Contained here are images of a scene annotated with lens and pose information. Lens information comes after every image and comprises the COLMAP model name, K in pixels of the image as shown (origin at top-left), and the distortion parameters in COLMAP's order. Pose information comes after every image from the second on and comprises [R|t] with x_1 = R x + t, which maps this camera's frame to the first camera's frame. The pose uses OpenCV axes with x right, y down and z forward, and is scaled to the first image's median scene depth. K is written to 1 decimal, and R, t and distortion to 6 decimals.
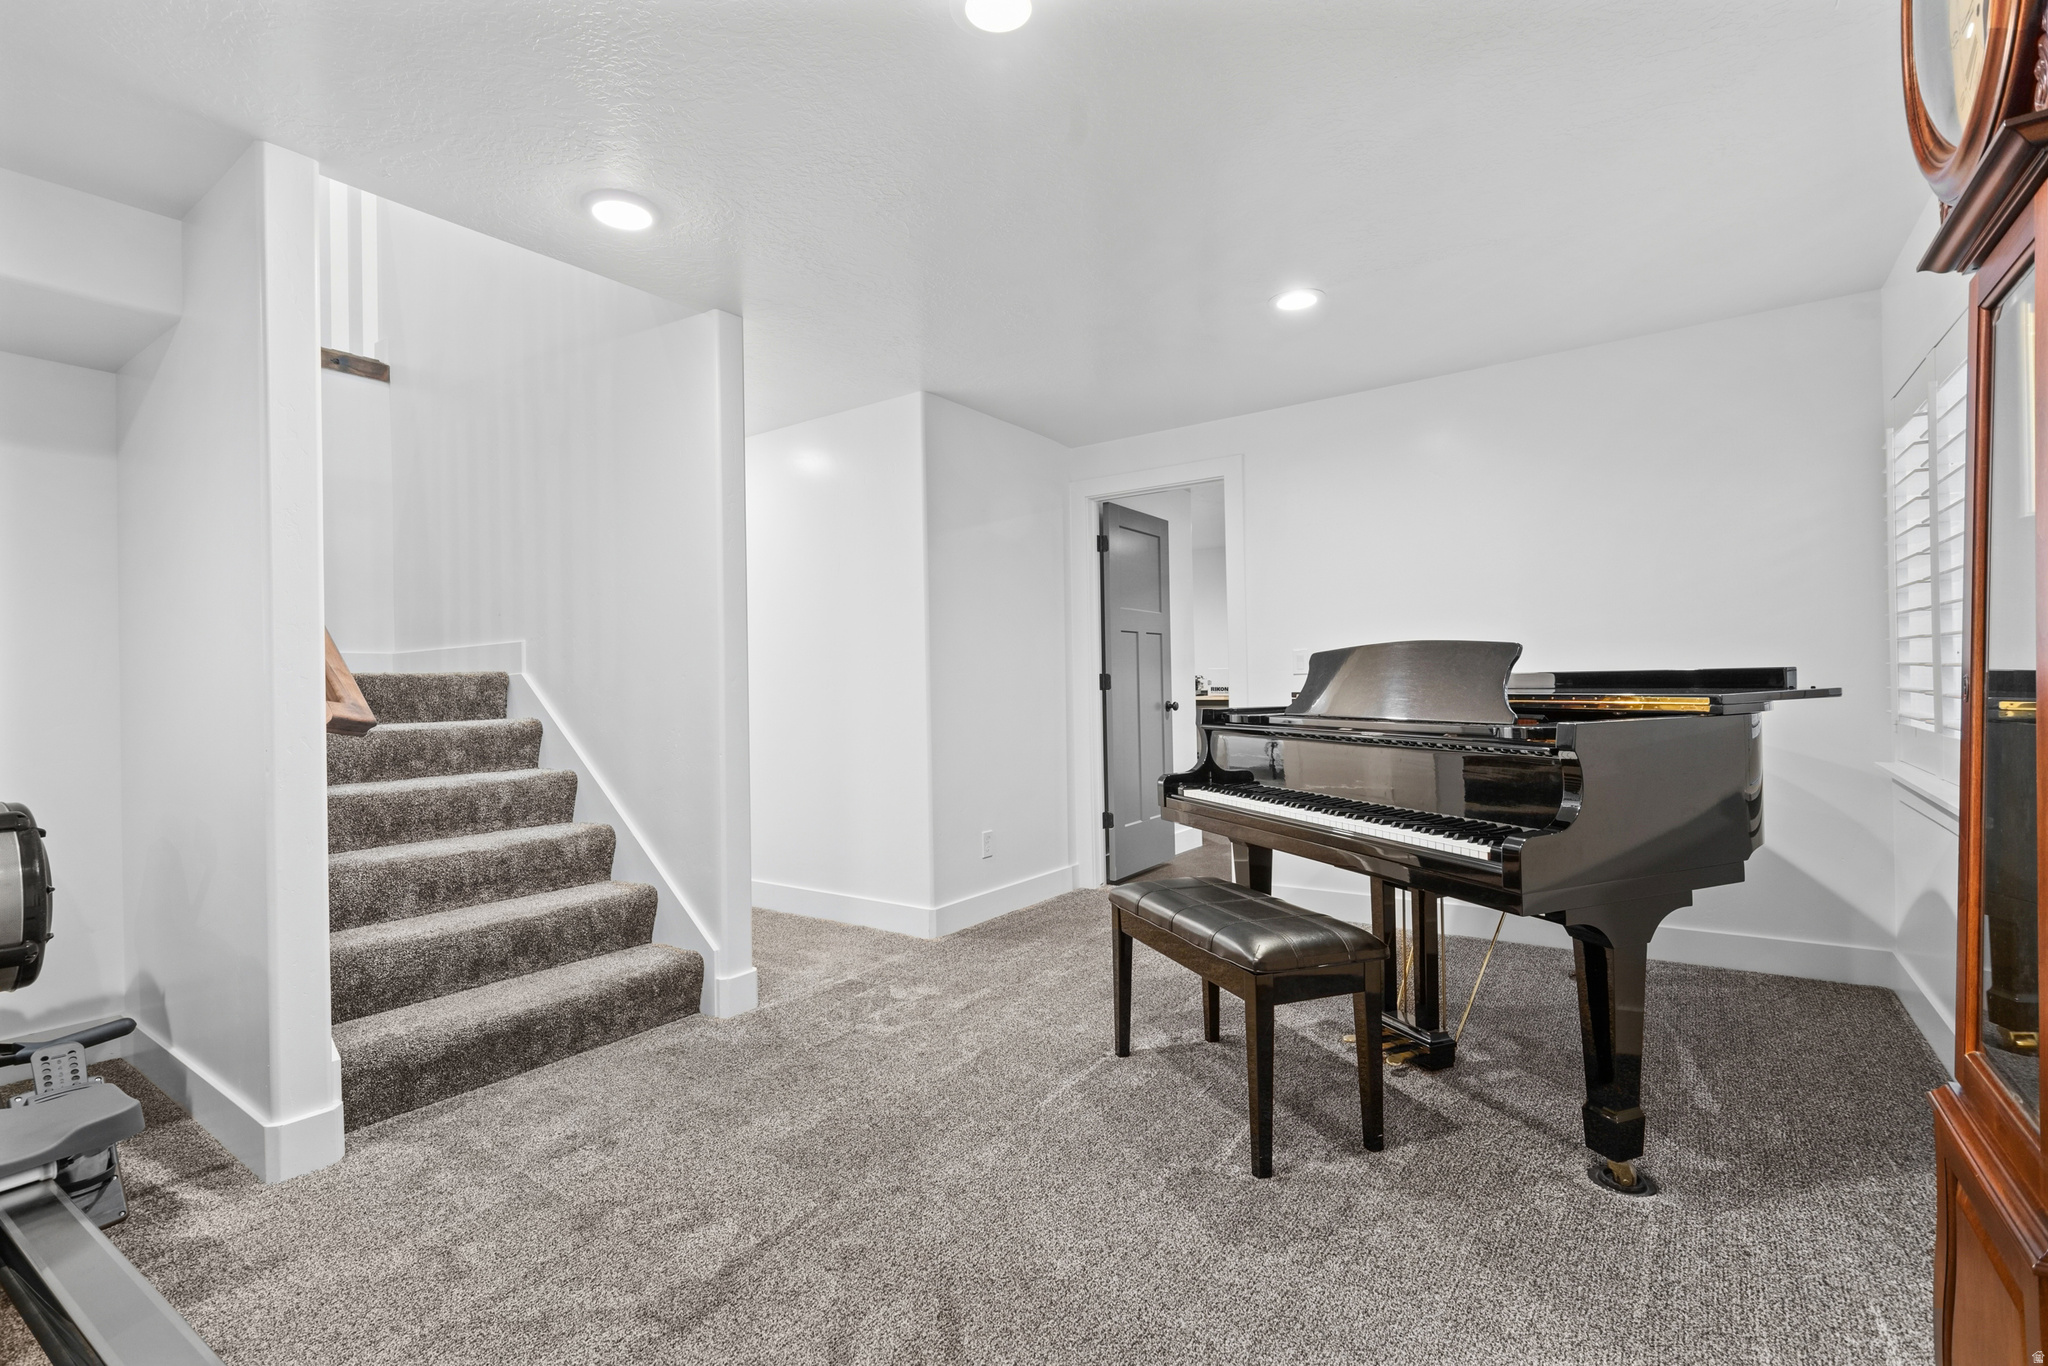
lens RADIAL K [[946.7, 0, 1021.0], [0, 946.7, 686.9], [0, 0, 1]] dist [0.011290, -0.005912]
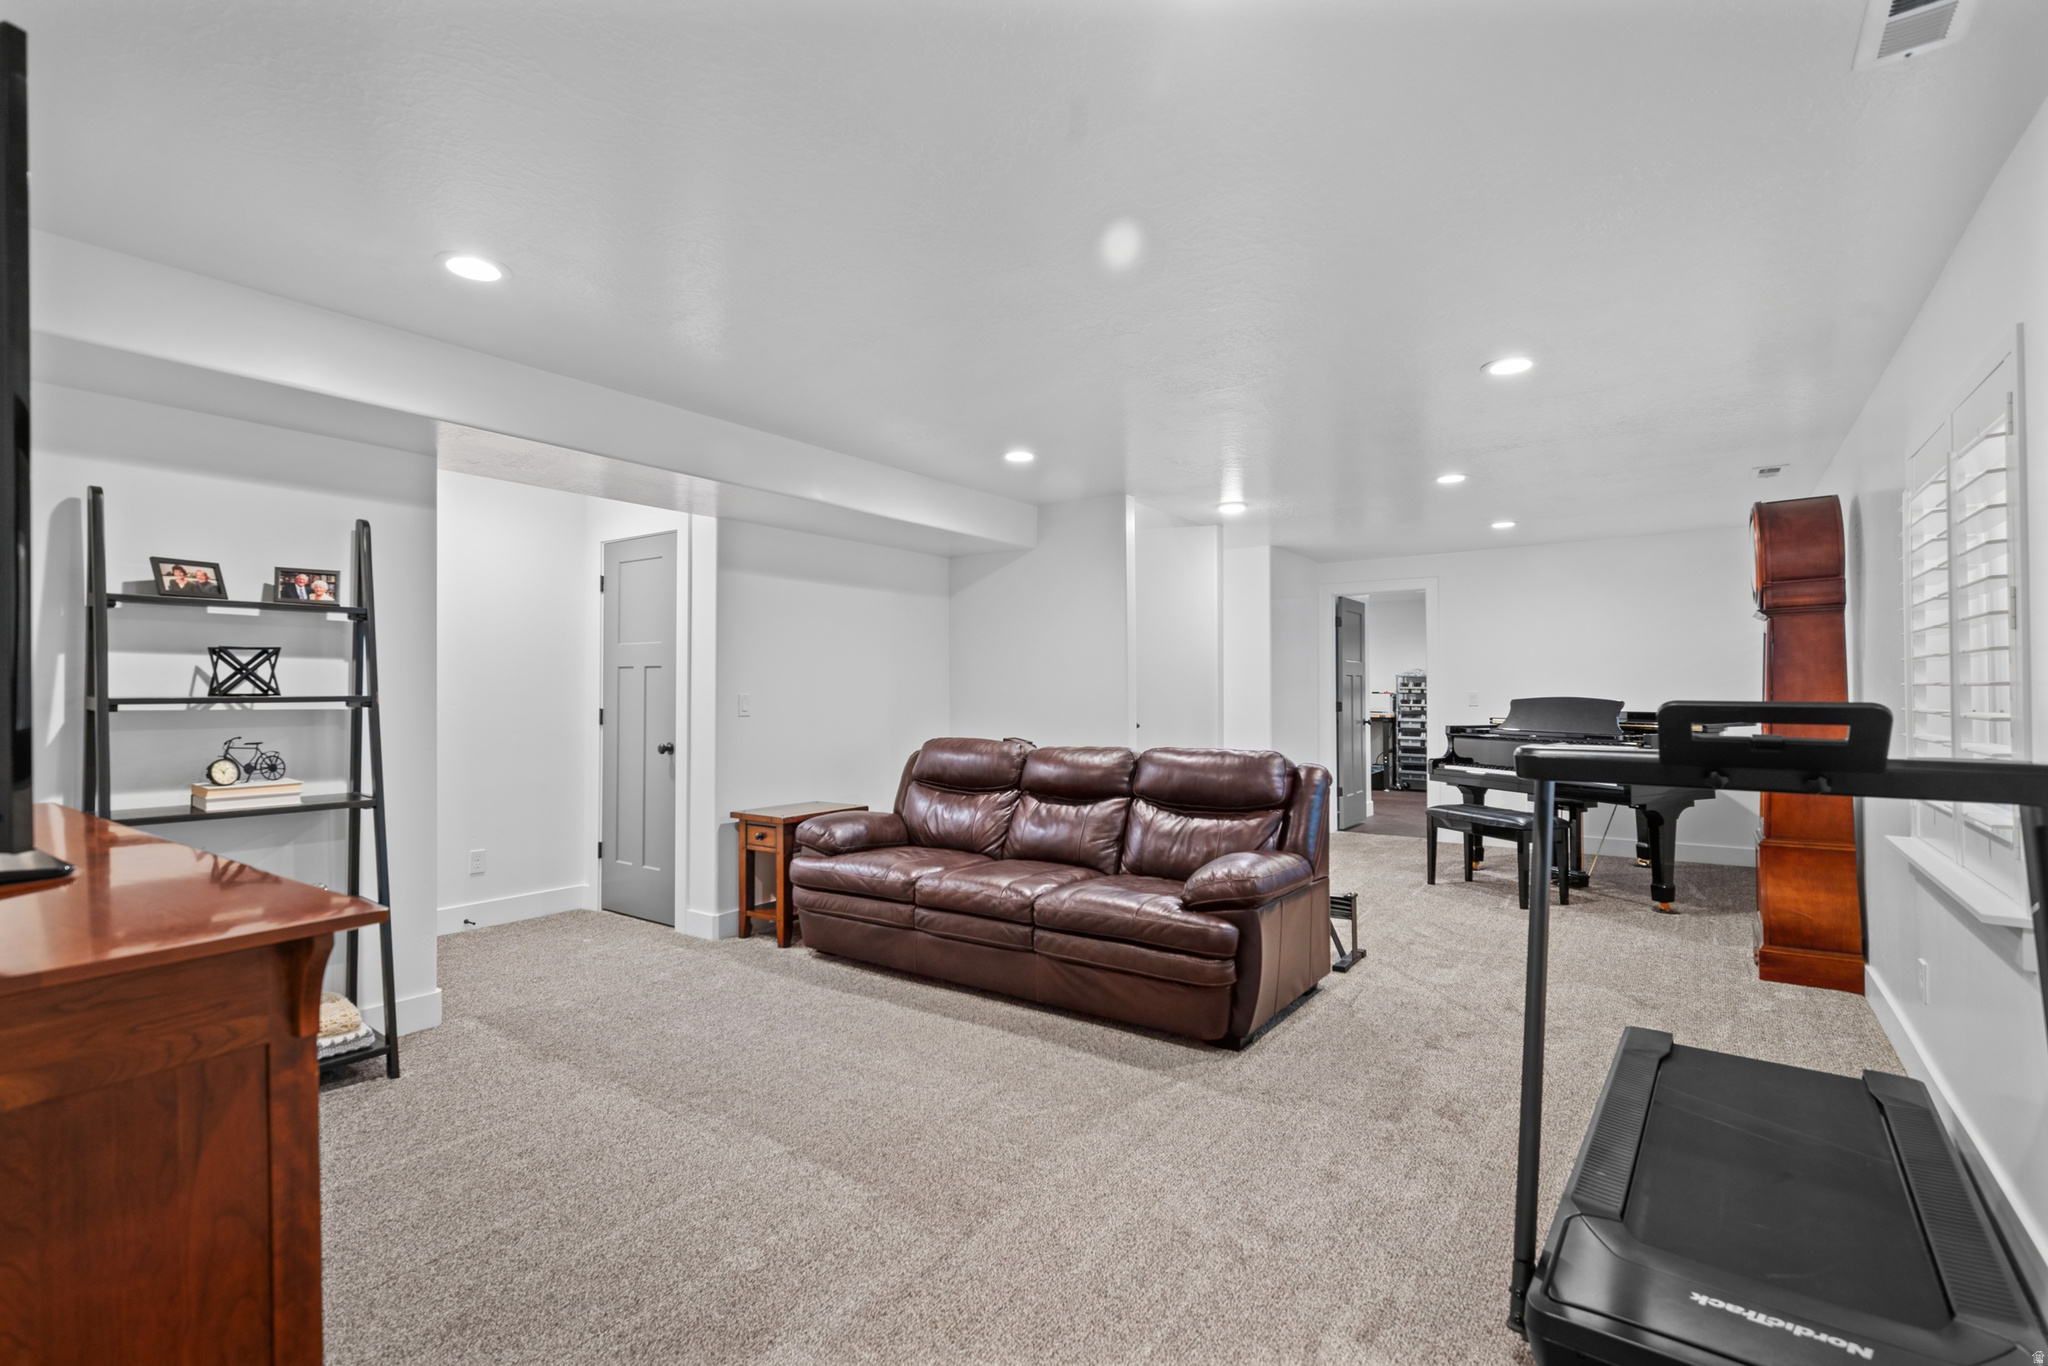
lens RADIAL K [[946.7, 0, 1028.6], [0, 946.7, 685.5], [0, 0, 1]] dist [0.011290, -0.005912]
pose [[0.999933, 0.010220, -0.005441, -0.680987], [-0.010264, 0.999914, -0.008151, -0.036161], [0.005357, 0.008207, 0.999952, -0.995371]]
